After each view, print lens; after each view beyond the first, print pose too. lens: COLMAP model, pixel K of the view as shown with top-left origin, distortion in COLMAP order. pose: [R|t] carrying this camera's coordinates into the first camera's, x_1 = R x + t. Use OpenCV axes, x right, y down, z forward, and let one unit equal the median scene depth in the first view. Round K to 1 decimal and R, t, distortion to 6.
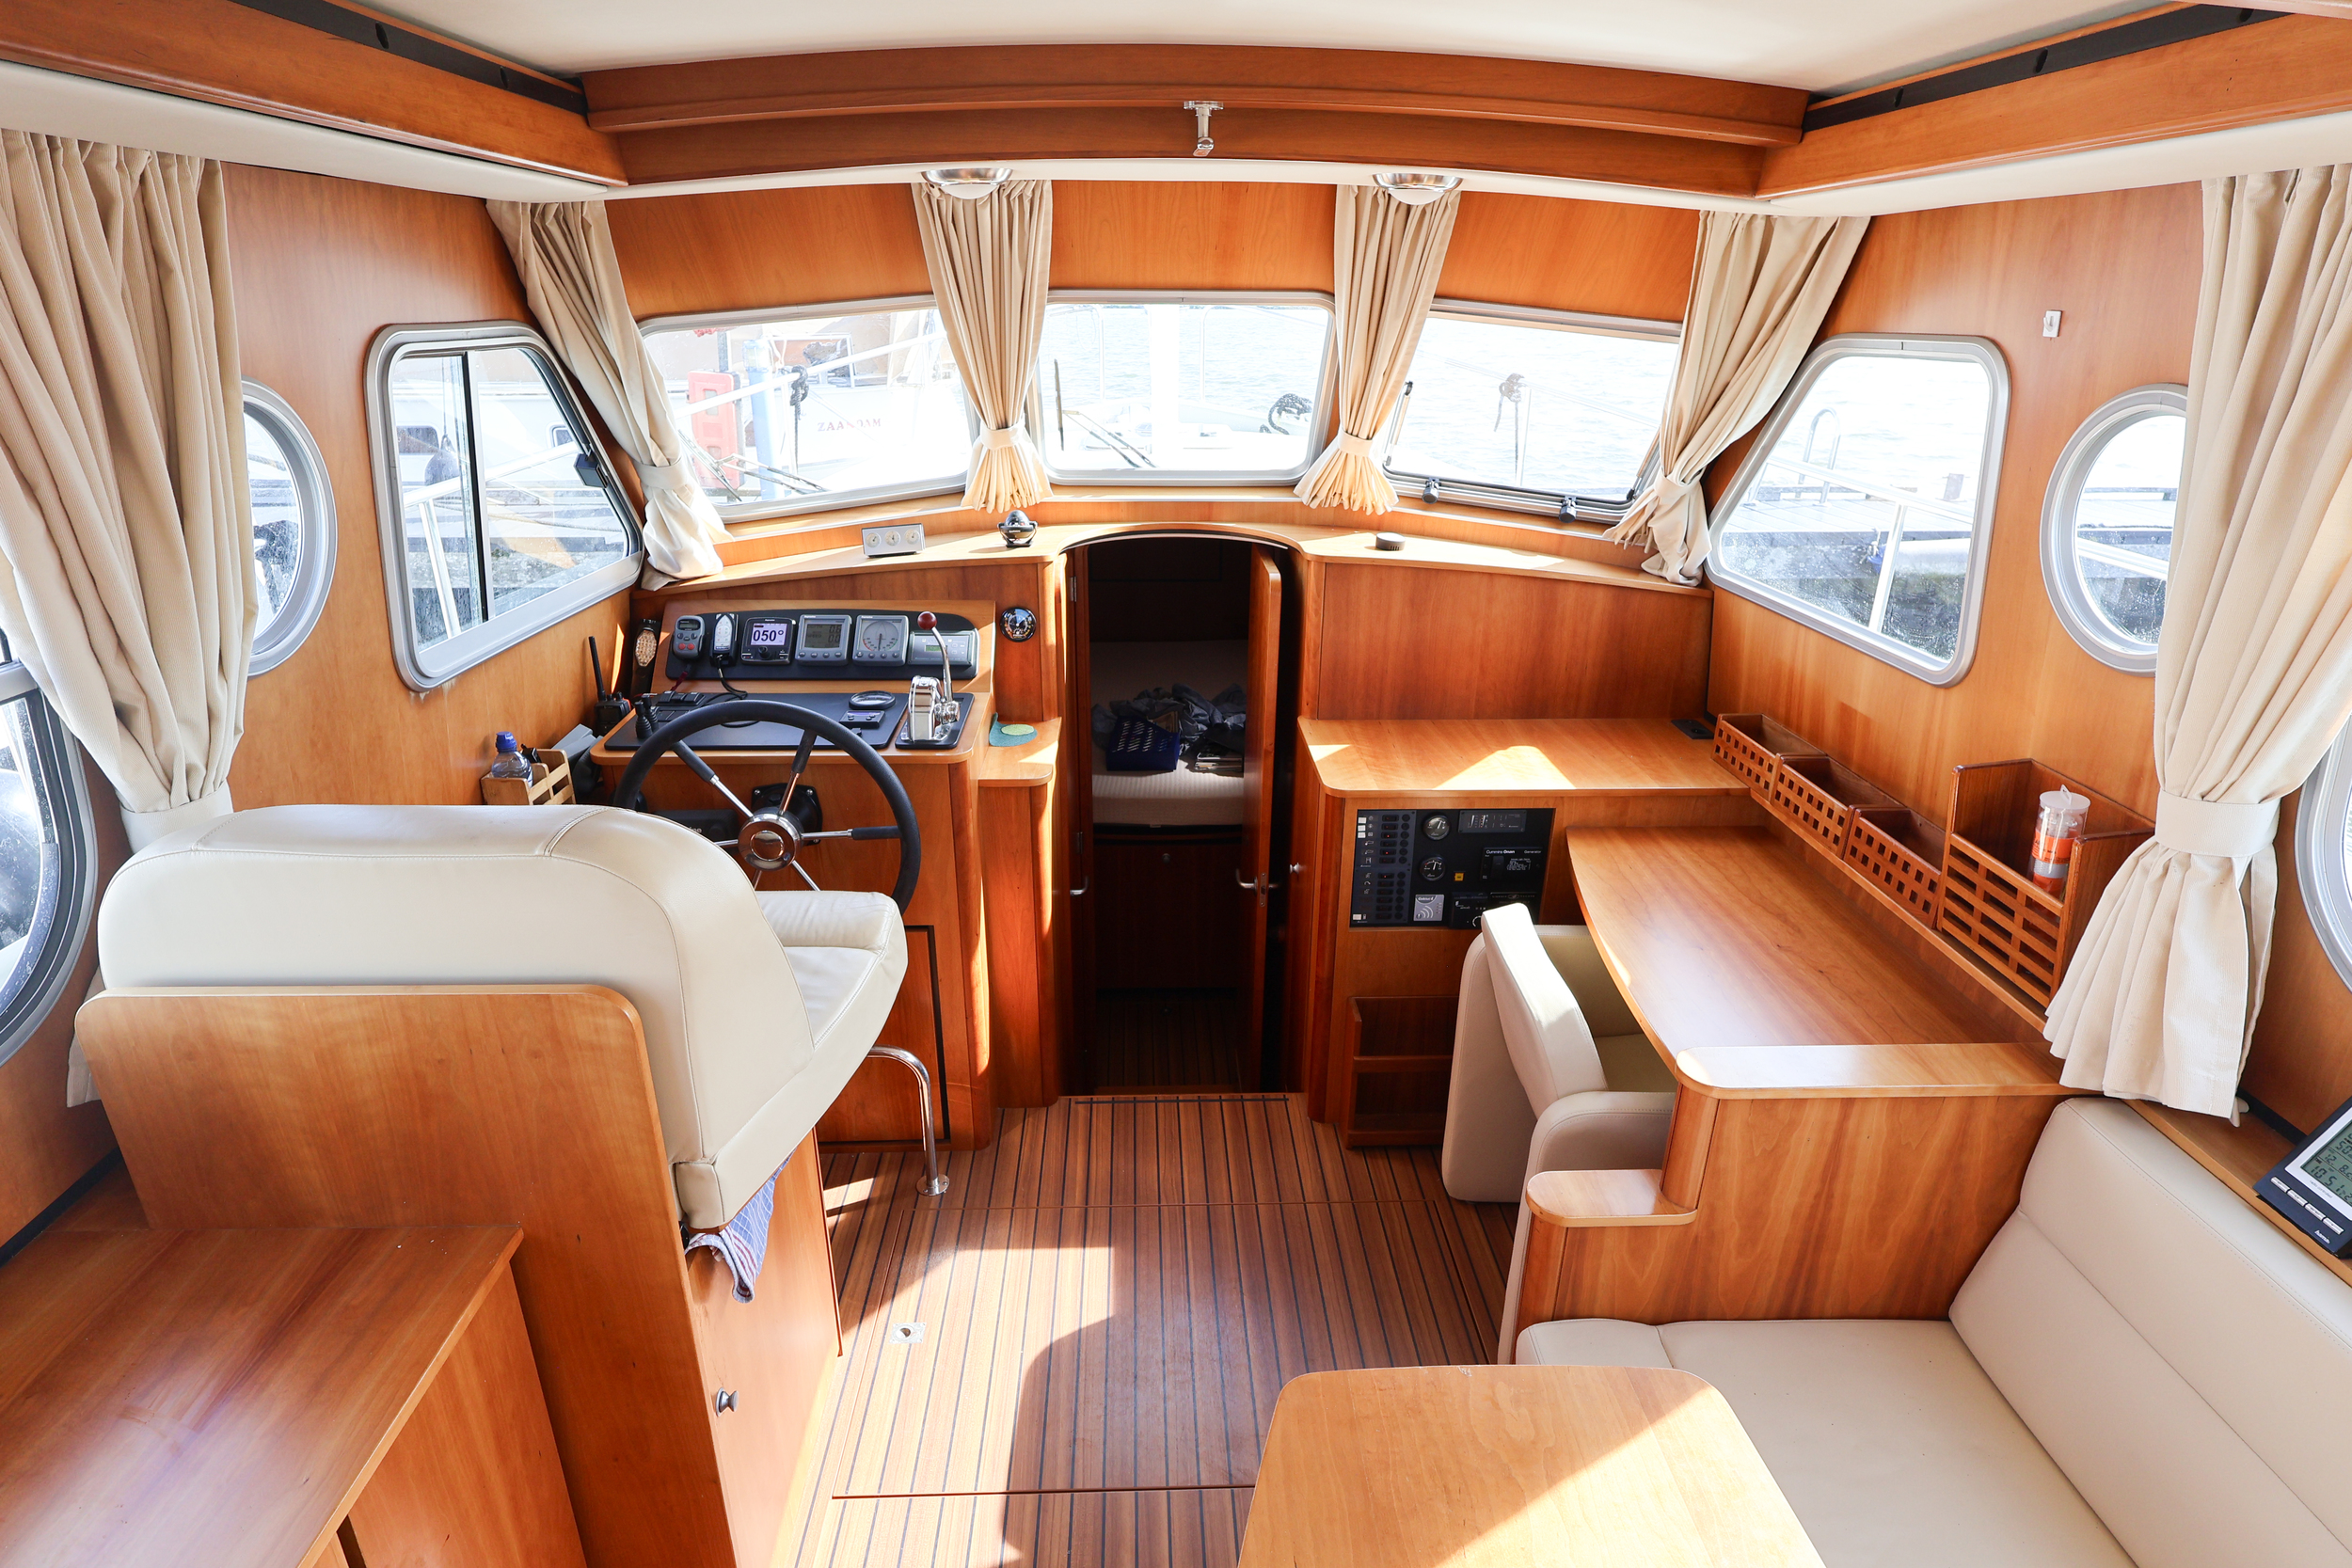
lens RADIAL K [[1239.9, 0, 1176.0], [0, 1239.9, 784.0], [0, 0, 1]] dist [-0.000948, 0.000500]
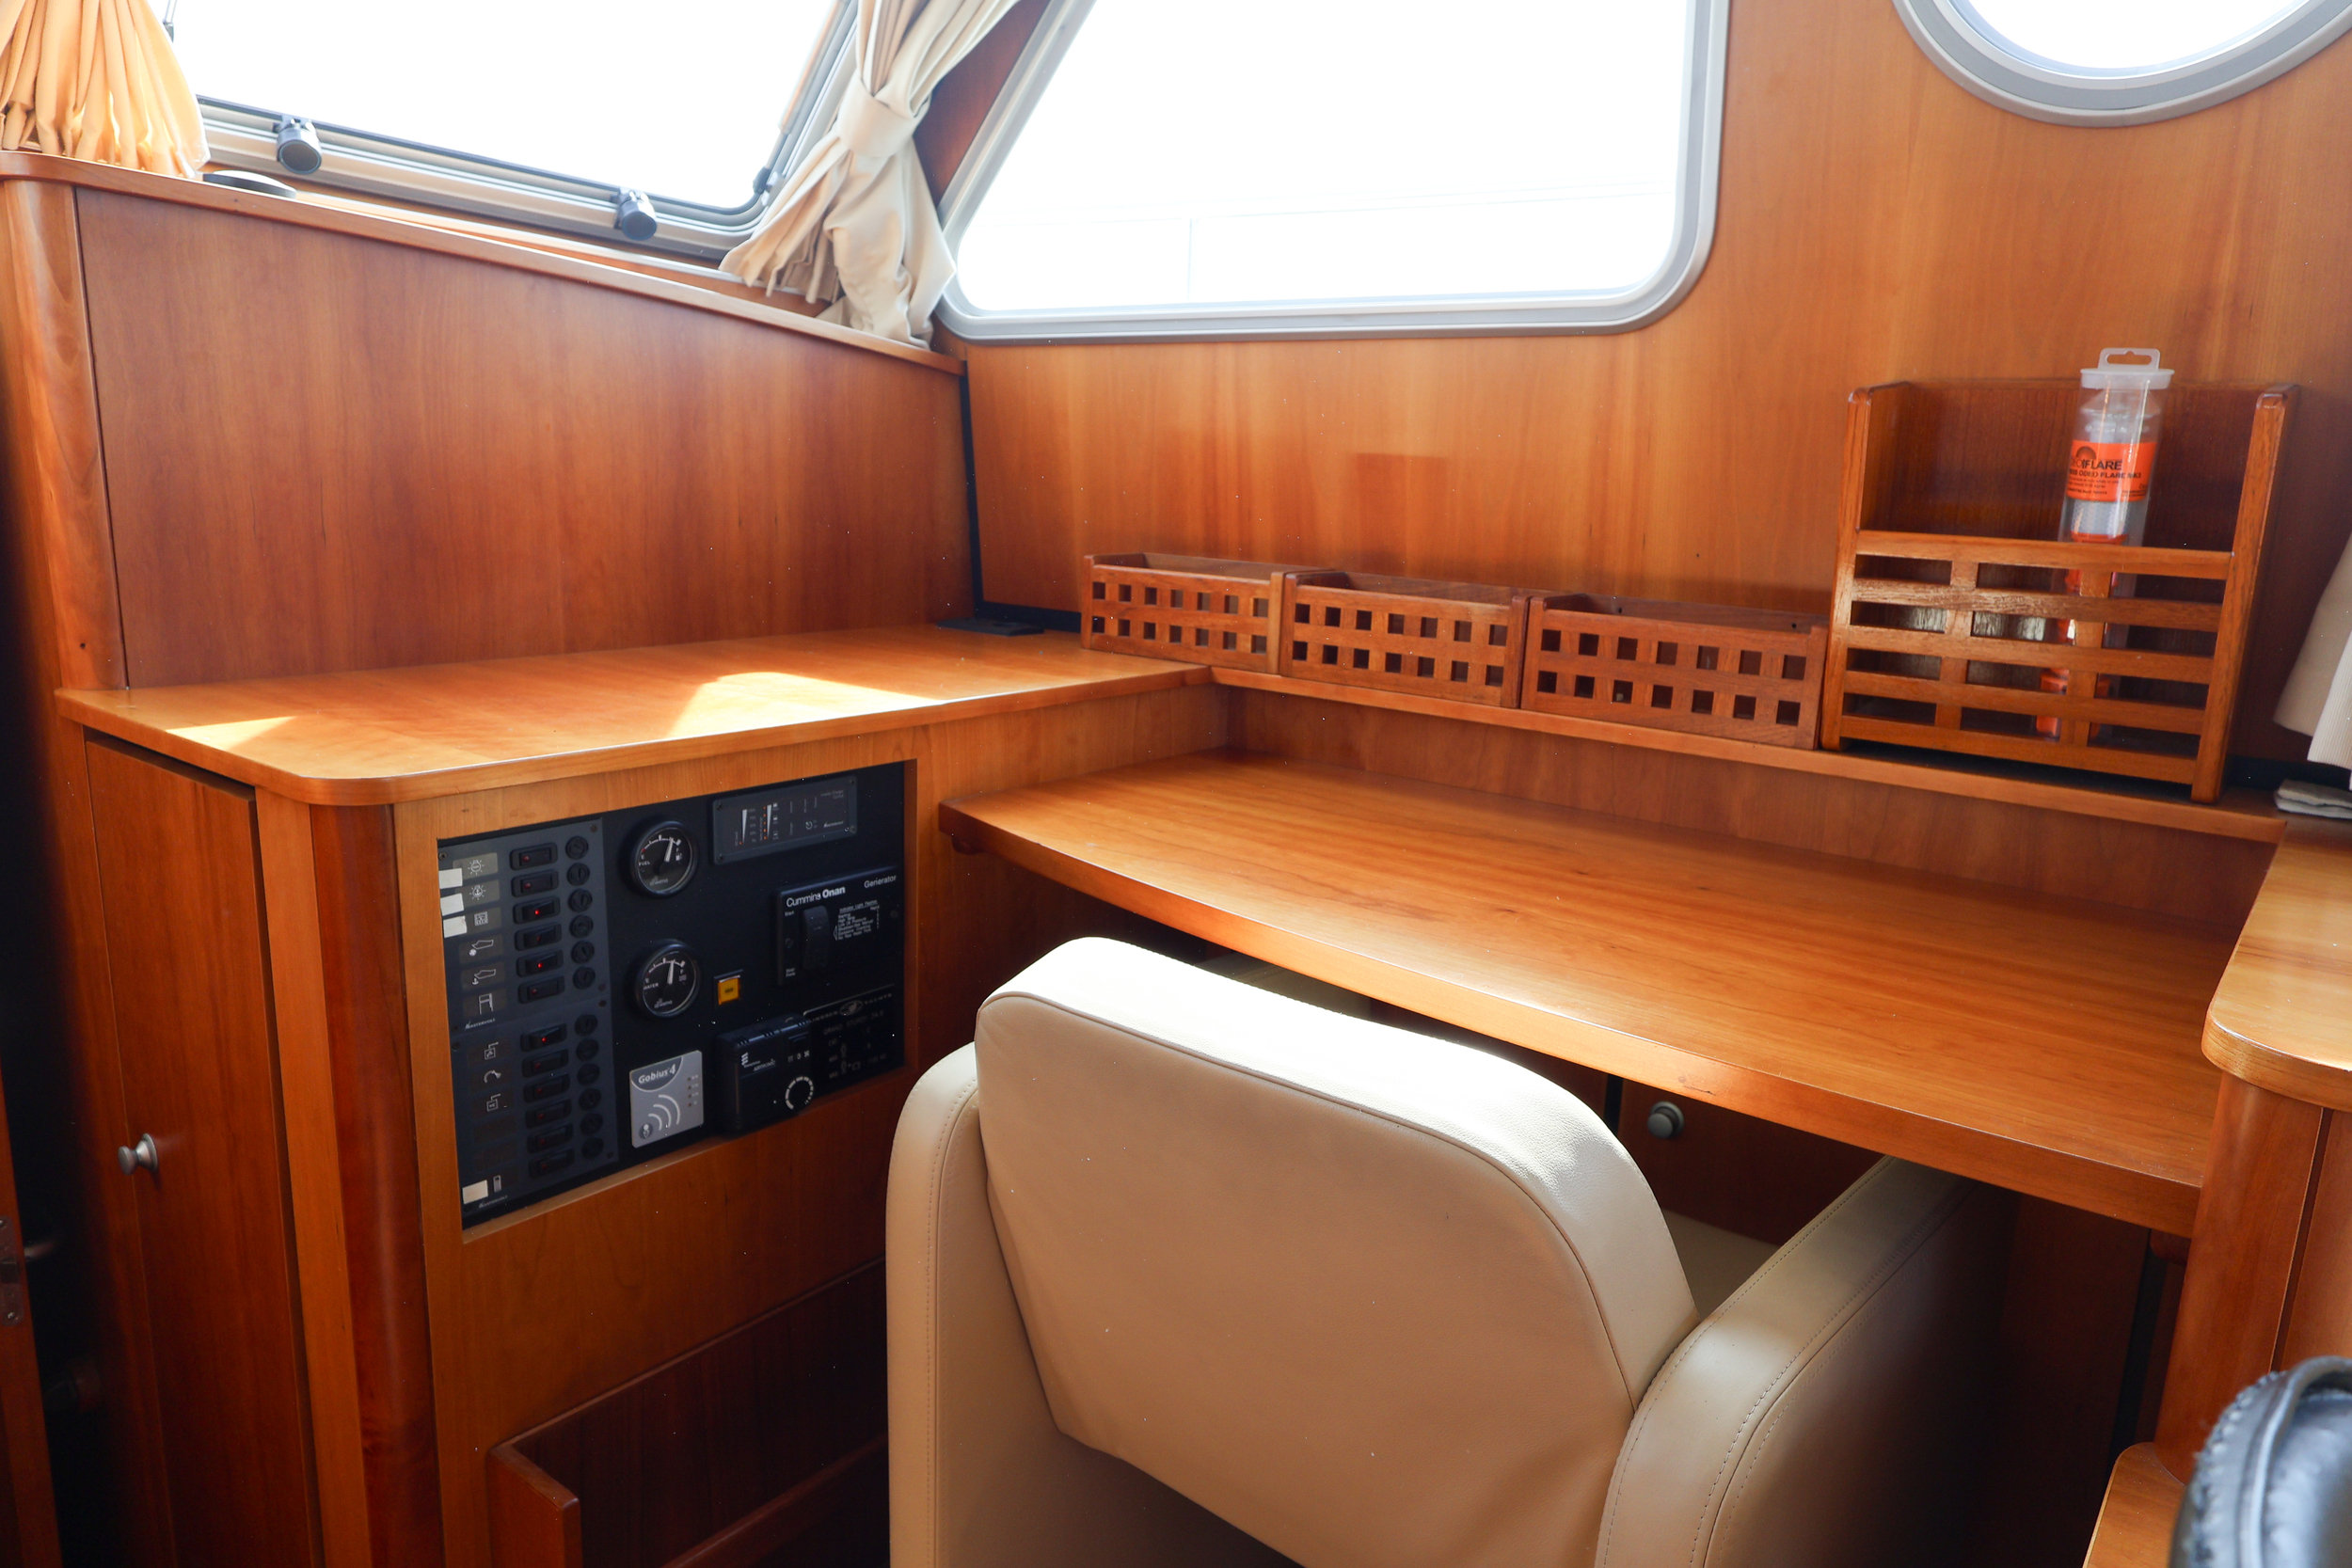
lens RADIAL K [[1548.7, 0, 1180.0], [0, 1548.7, 785.5], [0, 0, 1]] dist [0.003530, 0.001682]
pose [[0.641885, -0.142582, 0.753428, -0.025232], [0.252971, 0.966927, -0.032534, 0.065253], [-0.723871, 0.211479, 0.656725, 0.587015]]
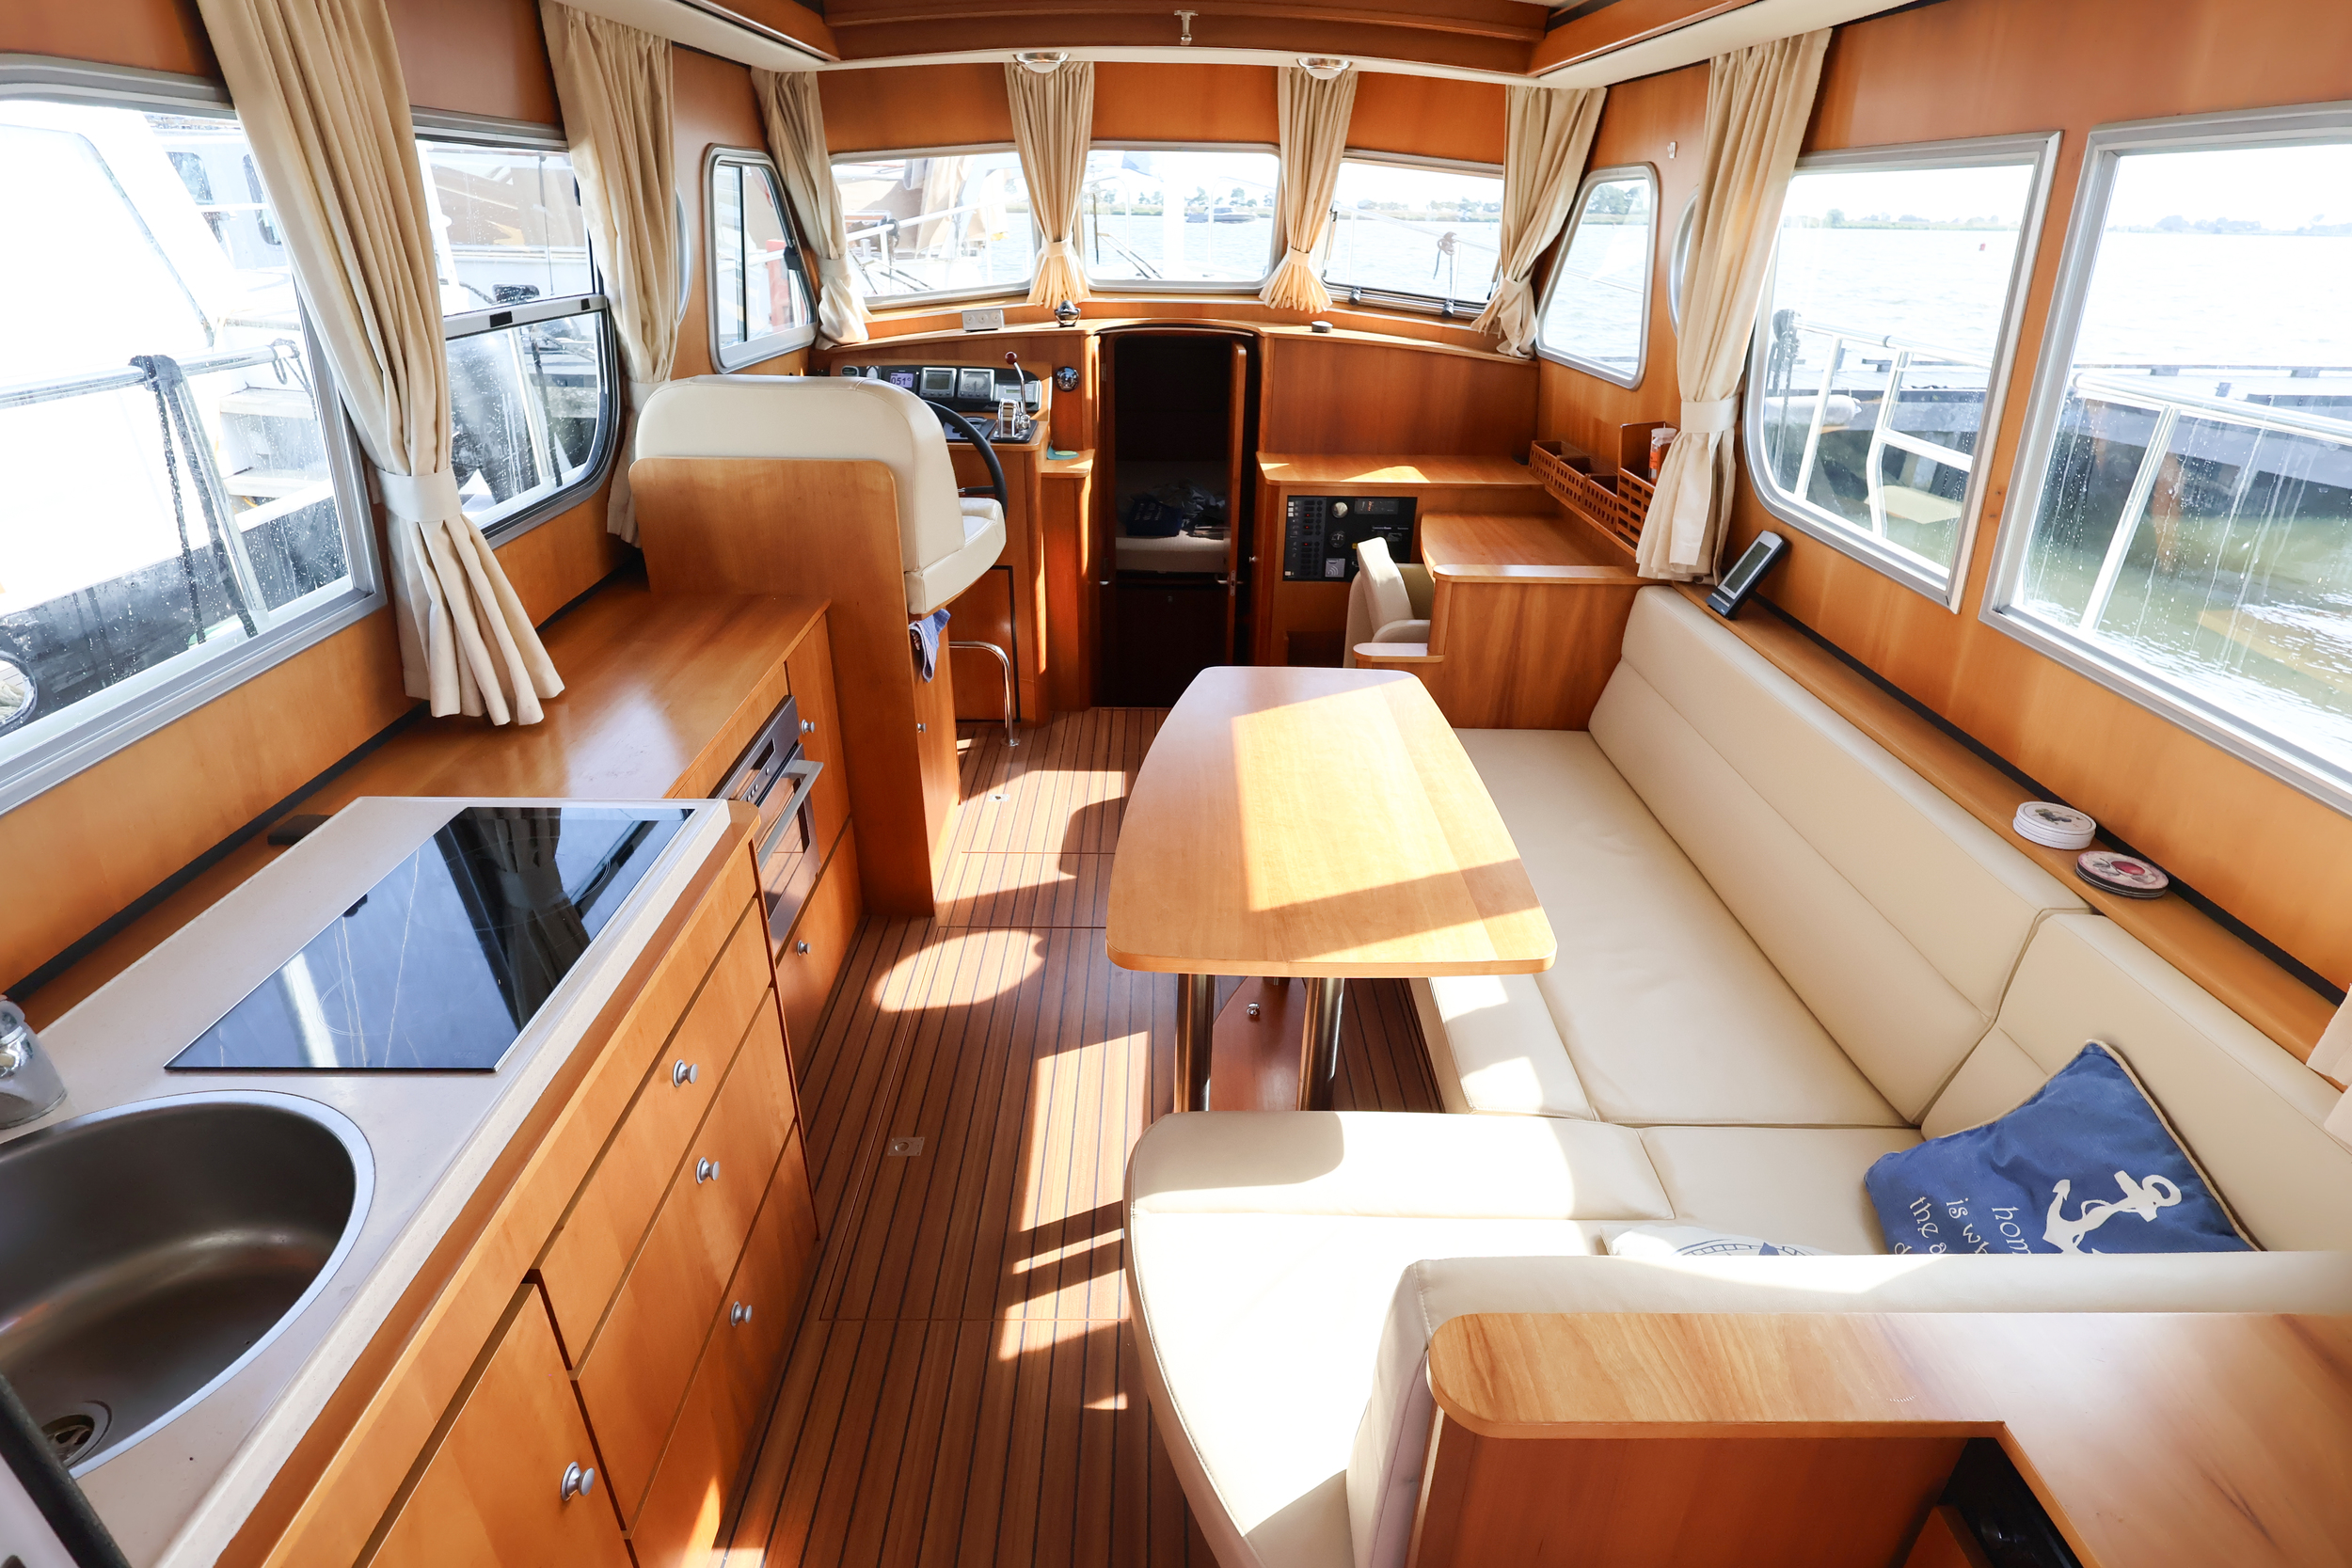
lens RADIAL K [[1186.6, 0, 1176.3], [0, 1186.6, 791.6], [0, 0, 1]] dist [0.004501, 0.000176]
pose [[0.999714, 0.017865, -0.015926, 0.037235], [-0.016457, 0.996285, 0.084525, 0.256735], [0.017377, -0.084239, 0.996294, -0.484496]]
